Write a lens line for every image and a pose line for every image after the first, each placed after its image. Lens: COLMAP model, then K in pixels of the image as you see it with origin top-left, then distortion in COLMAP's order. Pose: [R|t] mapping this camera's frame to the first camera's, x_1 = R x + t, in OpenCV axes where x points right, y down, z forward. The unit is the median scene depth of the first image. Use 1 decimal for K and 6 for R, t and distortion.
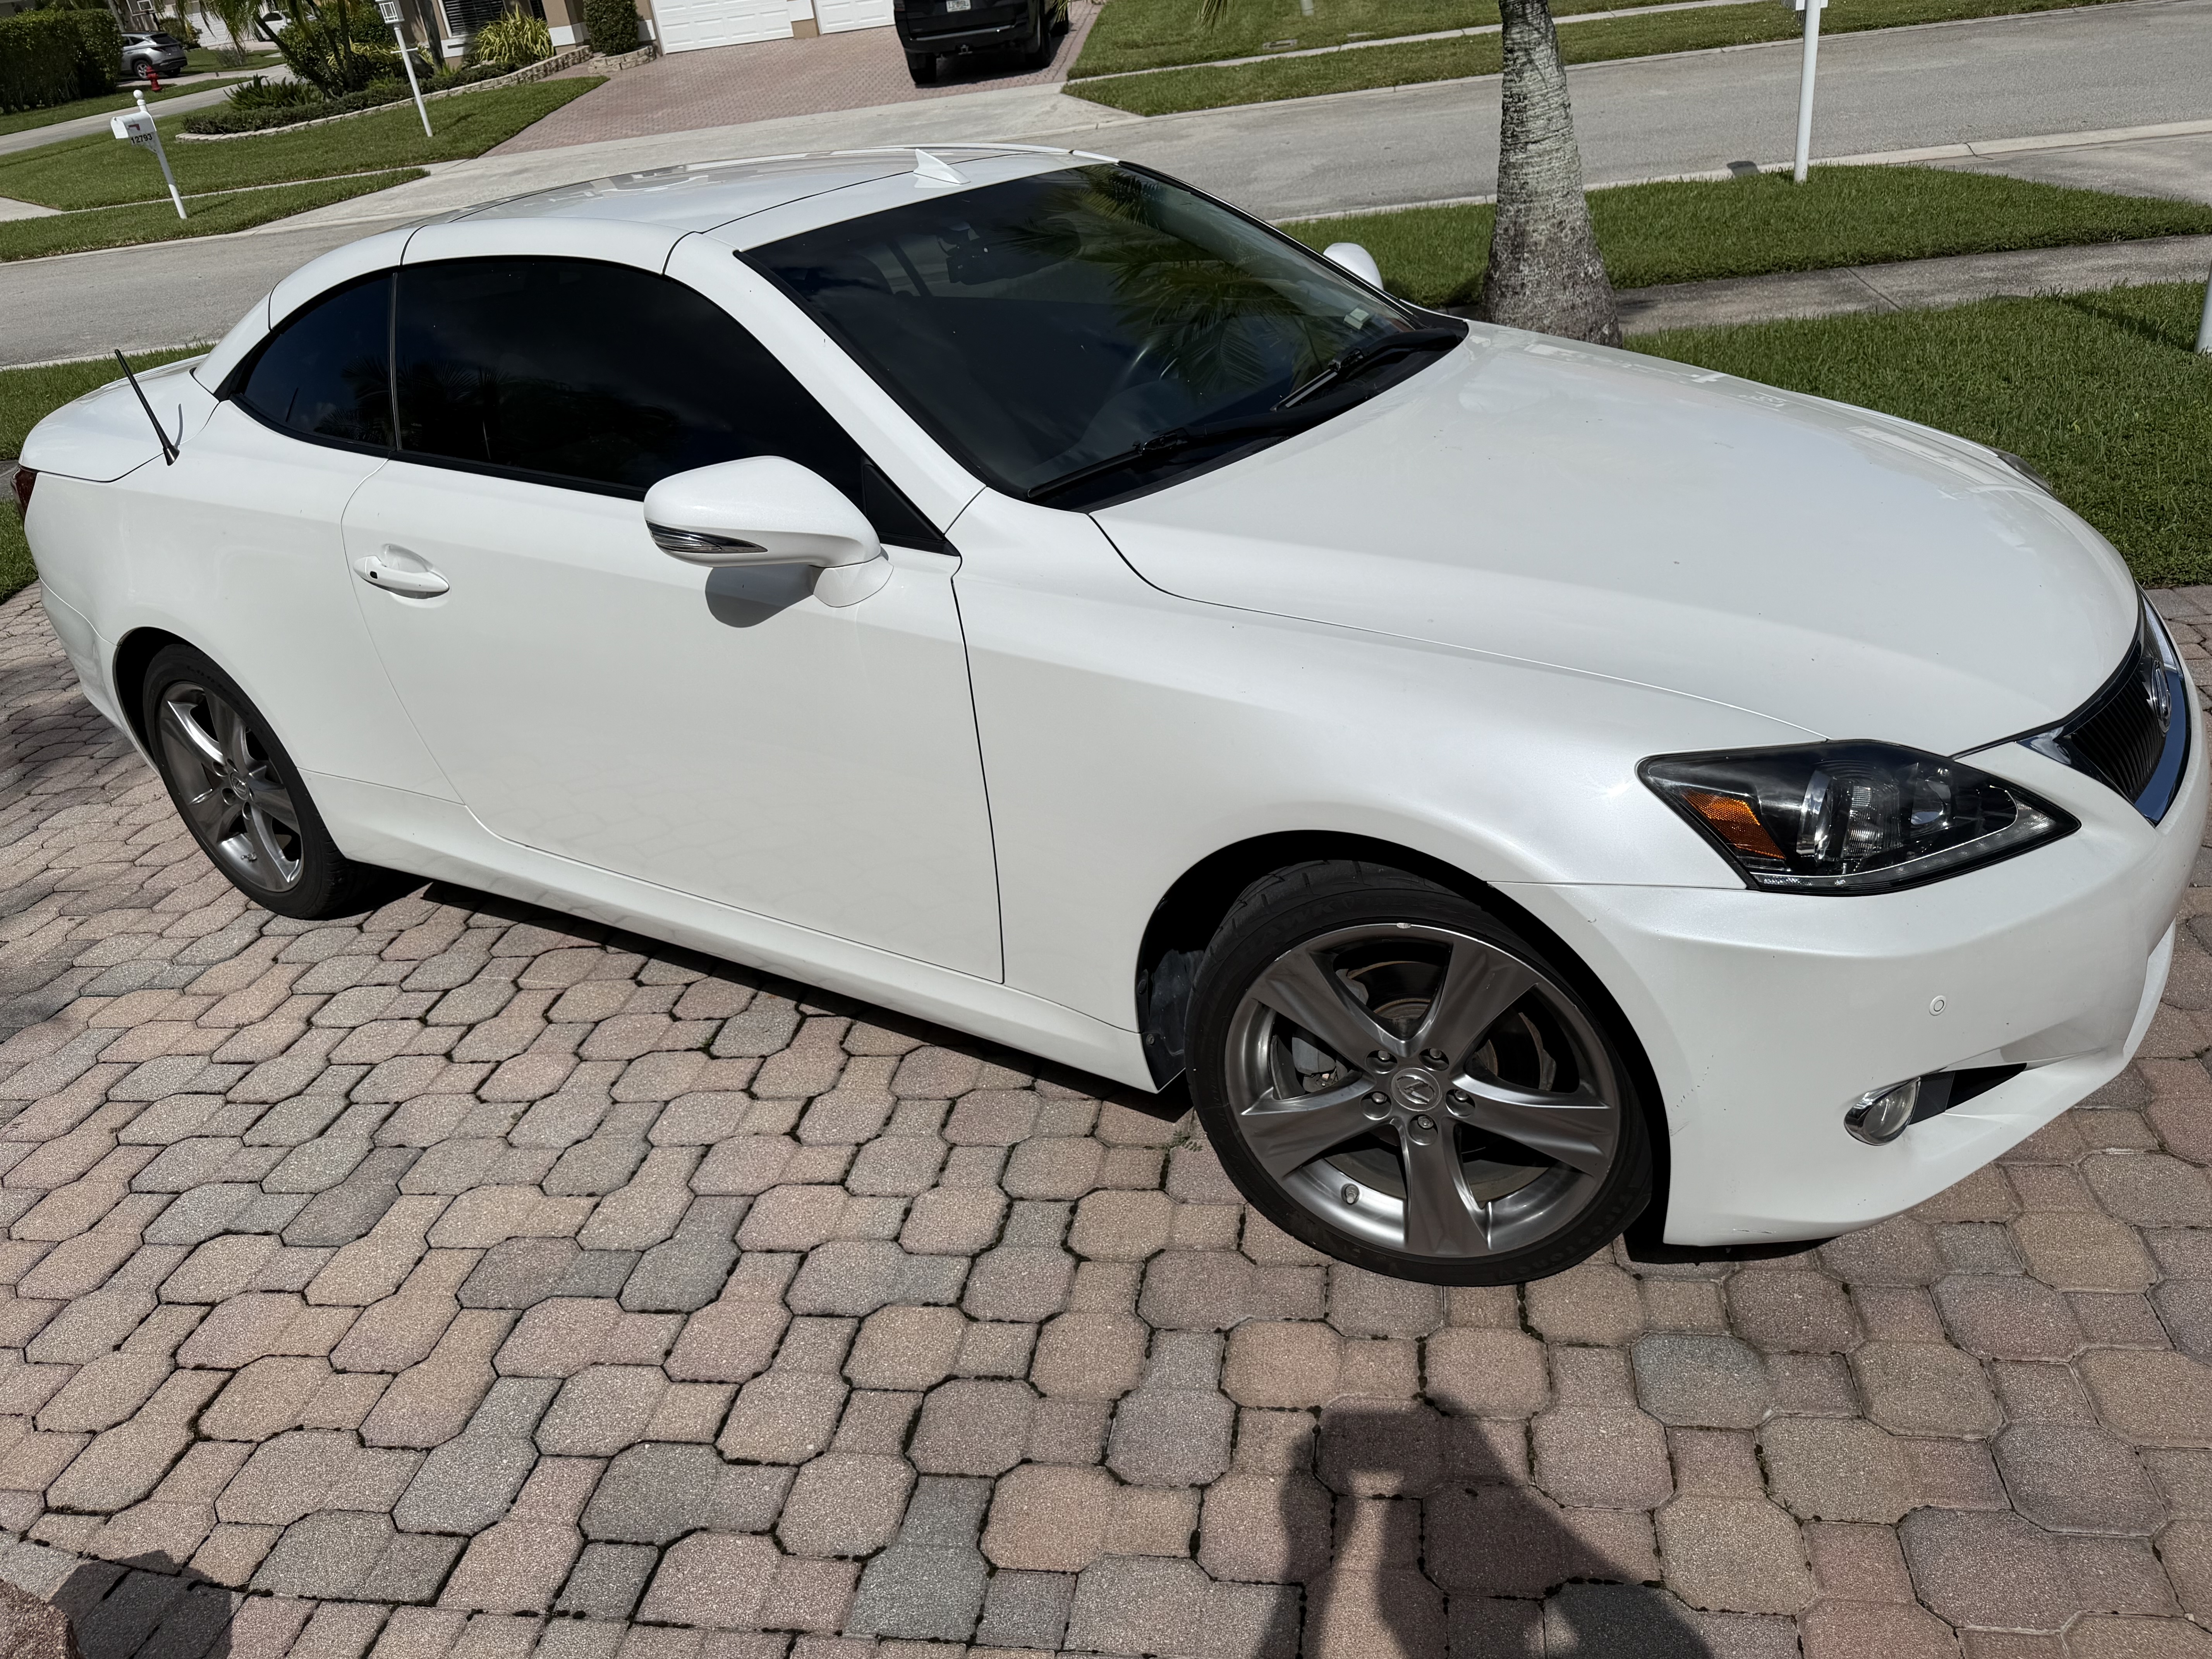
lens RADIAL K [[1615.6, 0, 1106.0], [0, 1615.6, 829.5], [0, 0, 1]] dist [0.096515, -0.161731]
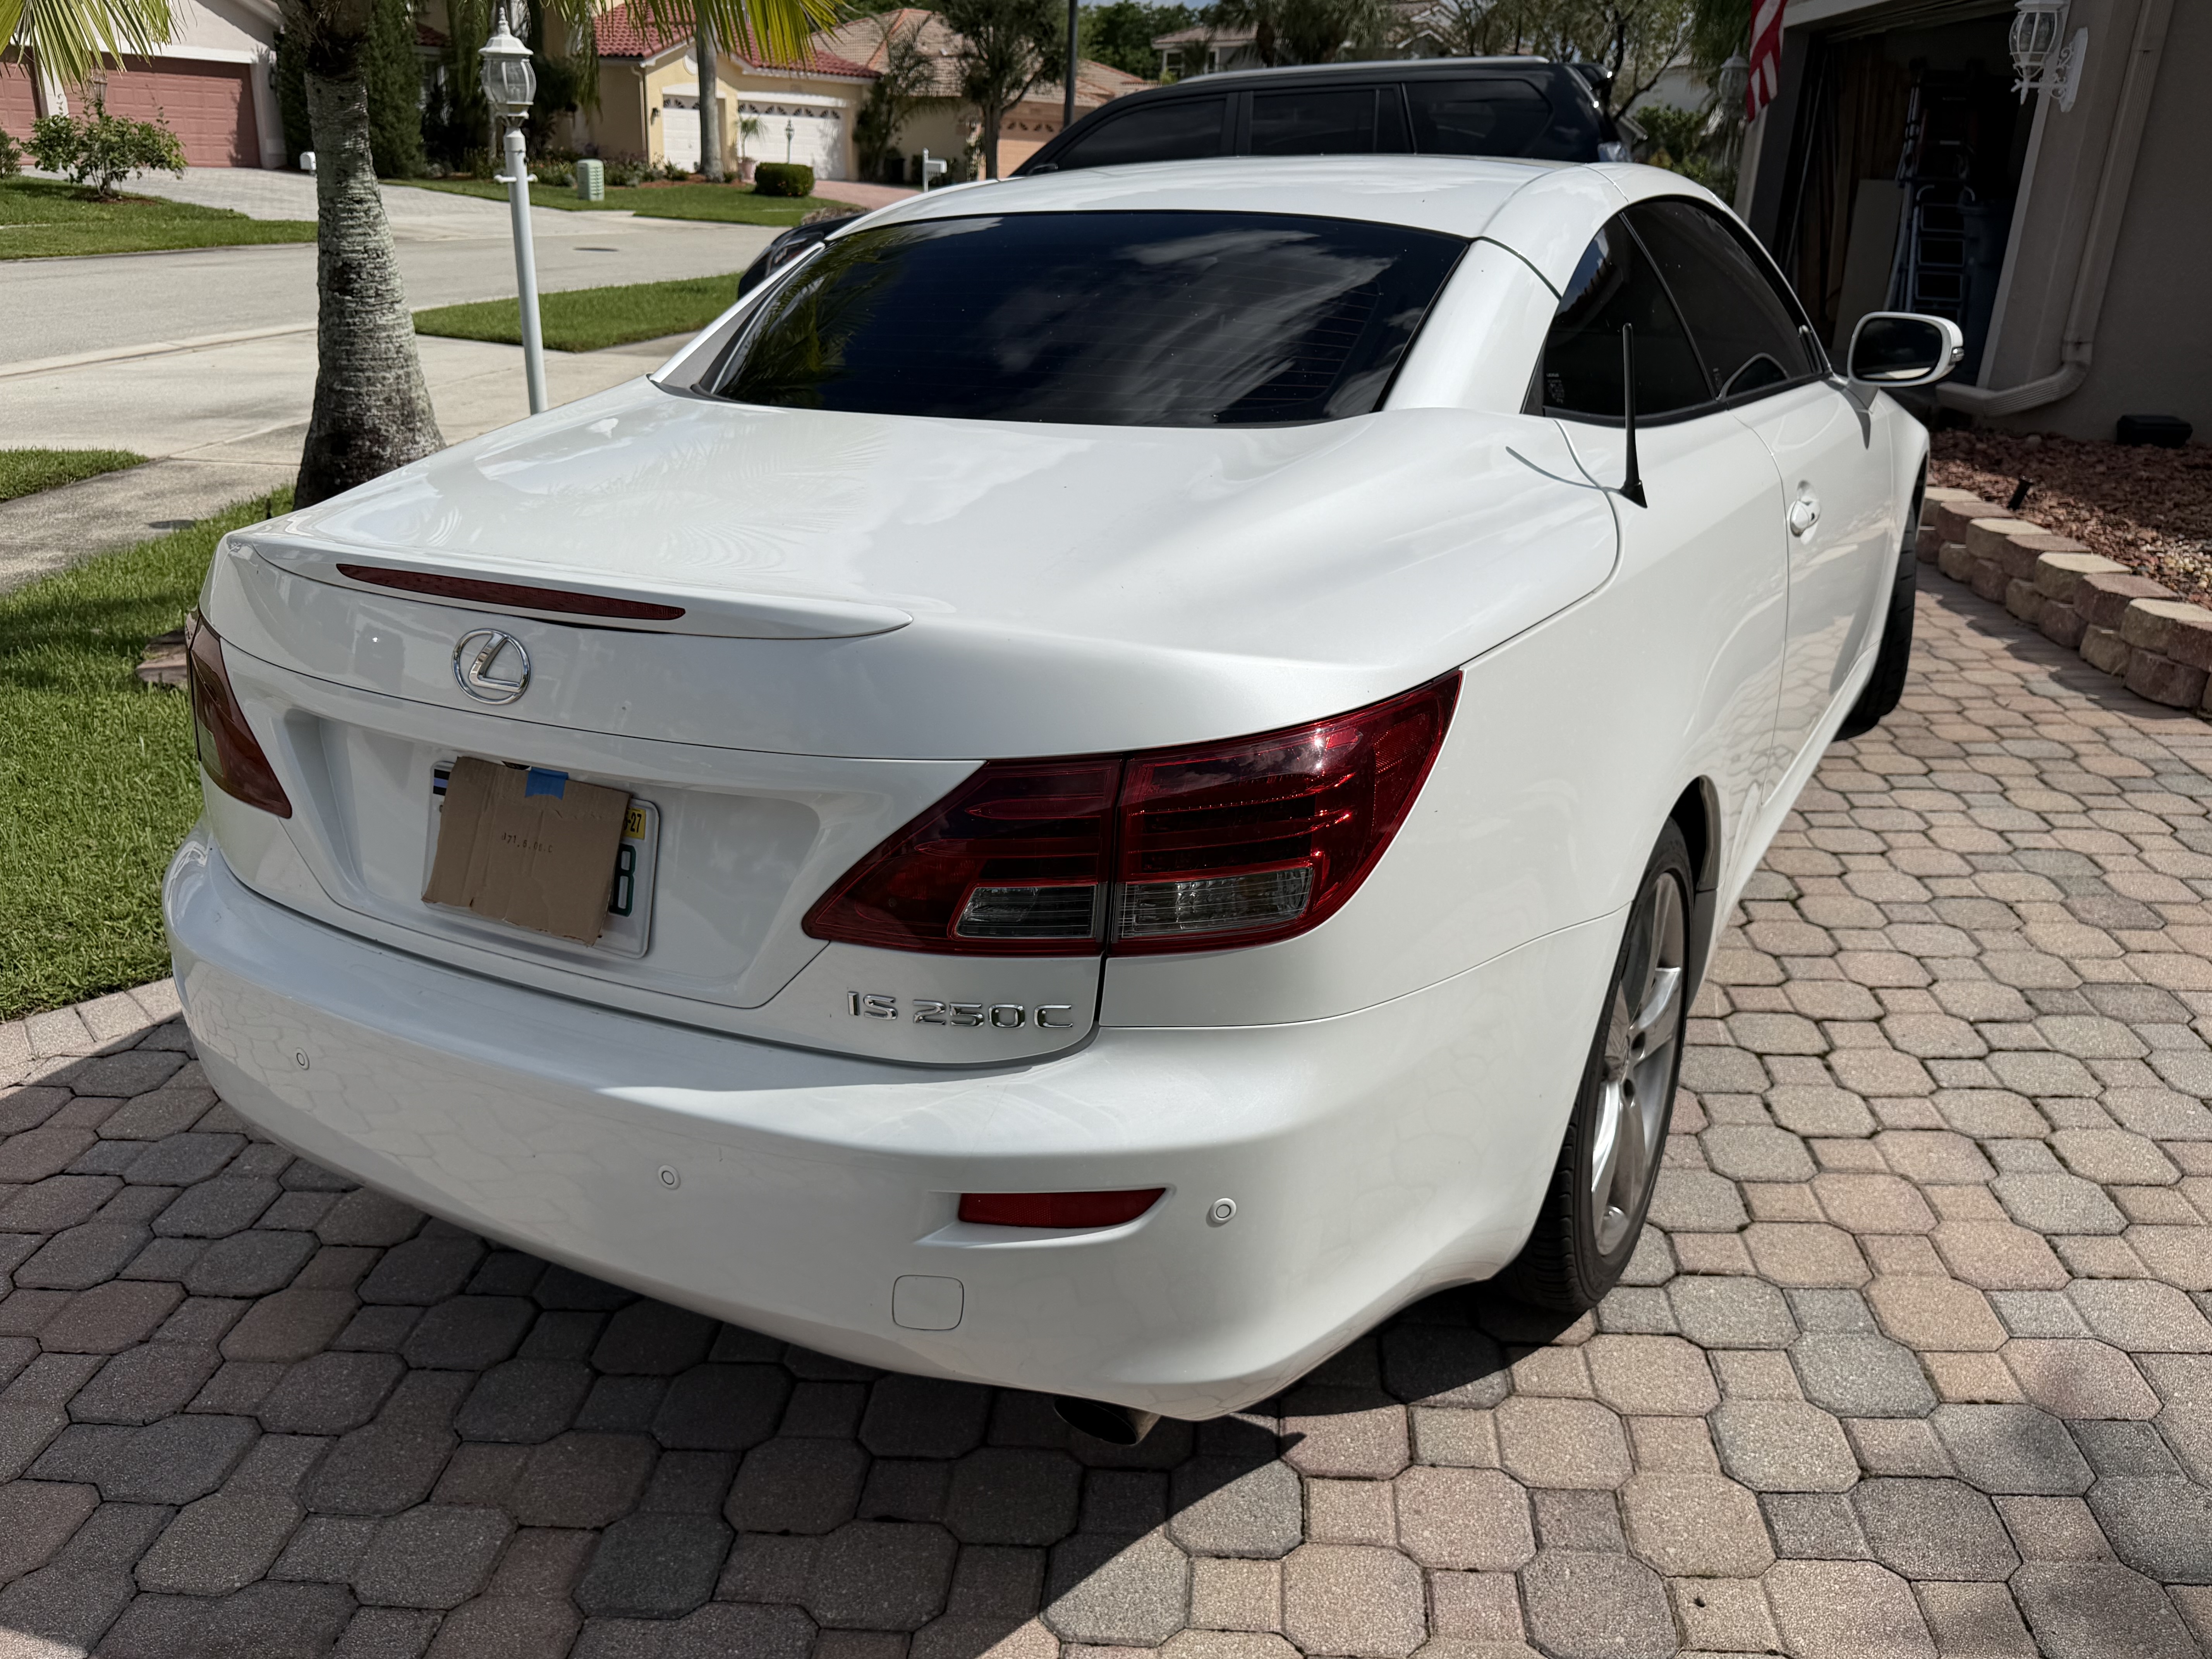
lens RADIAL K [[1742.1, 0, 1108.0], [0, 1742.1, 823.4], [0, 0, 1]] dist [-0.001235, 0.001369]
pose [[-0.072288, -0.243141, 0.967294, -1.352008], [0.465349, 0.849578, 0.248329, -0.420529], [-0.882171, 0.468080, 0.051731, 1.335743]]
